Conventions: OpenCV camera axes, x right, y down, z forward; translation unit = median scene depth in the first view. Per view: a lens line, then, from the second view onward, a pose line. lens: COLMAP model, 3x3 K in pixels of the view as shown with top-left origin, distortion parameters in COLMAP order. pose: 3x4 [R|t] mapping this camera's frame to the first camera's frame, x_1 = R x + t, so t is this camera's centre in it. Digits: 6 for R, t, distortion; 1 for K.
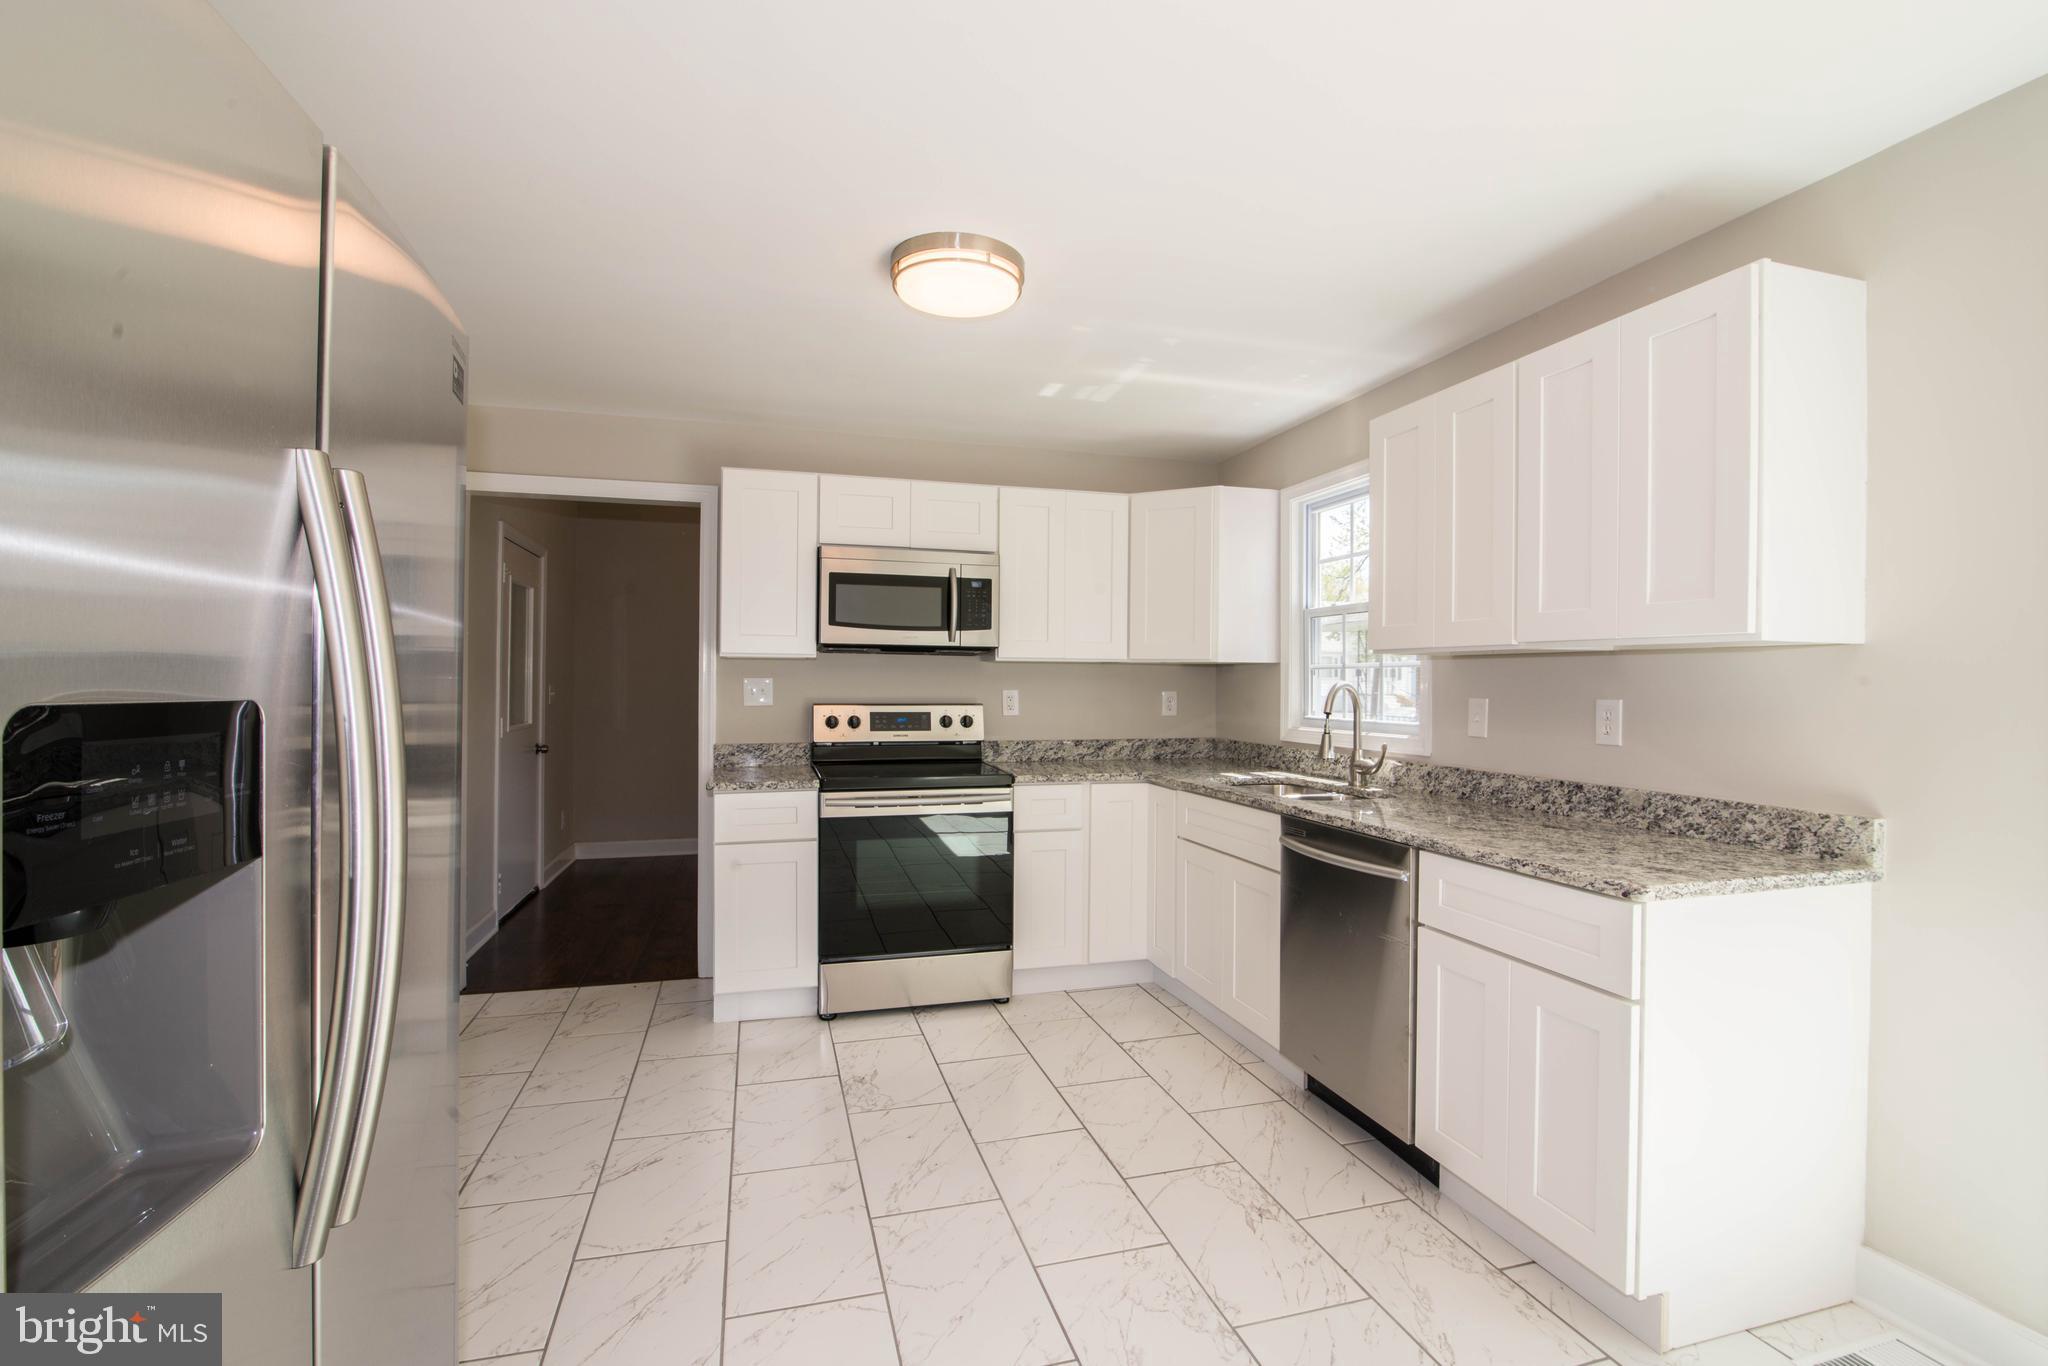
lens RADIAL K [[944.4, 0, 1016.1], [0, 944.4, 680.3], [0, 0, 1]] dist [-0.019661, 0.000849]
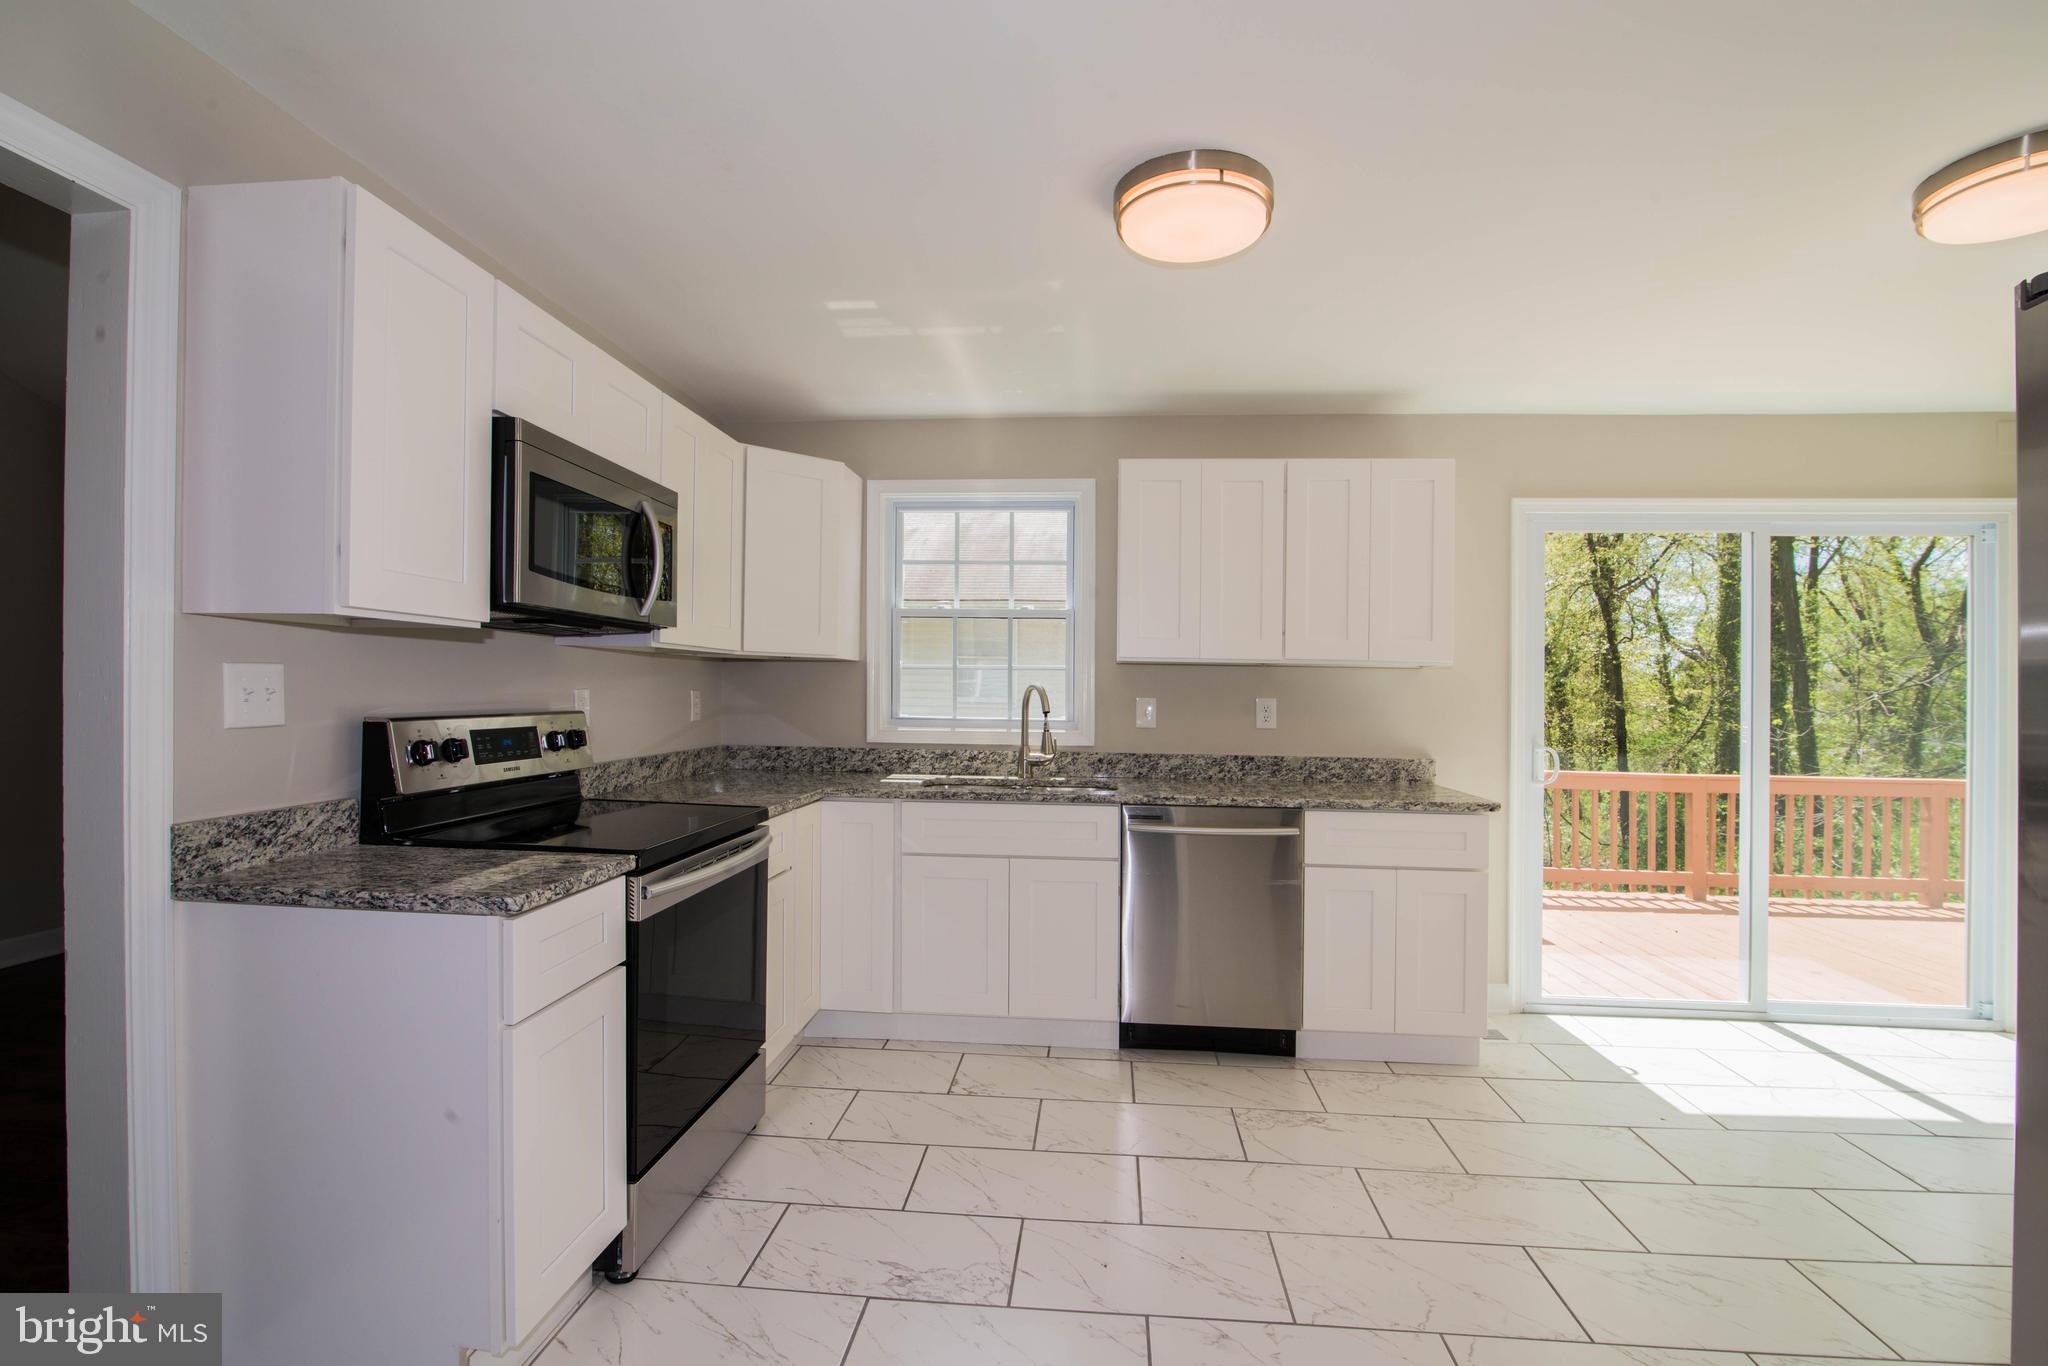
lens RADIAL K [[944.4, 0, 1016.6], [0, 944.4, 692.7], [0, 0, 1]] dist [-0.019661, 0.000849]
pose [[0.353724, -0.004148, 0.935340, -0.687686], [-0.014513, 0.999845, 0.009923, 0.001854], [-0.935237, -0.017084, 0.353610, 0.634324]]
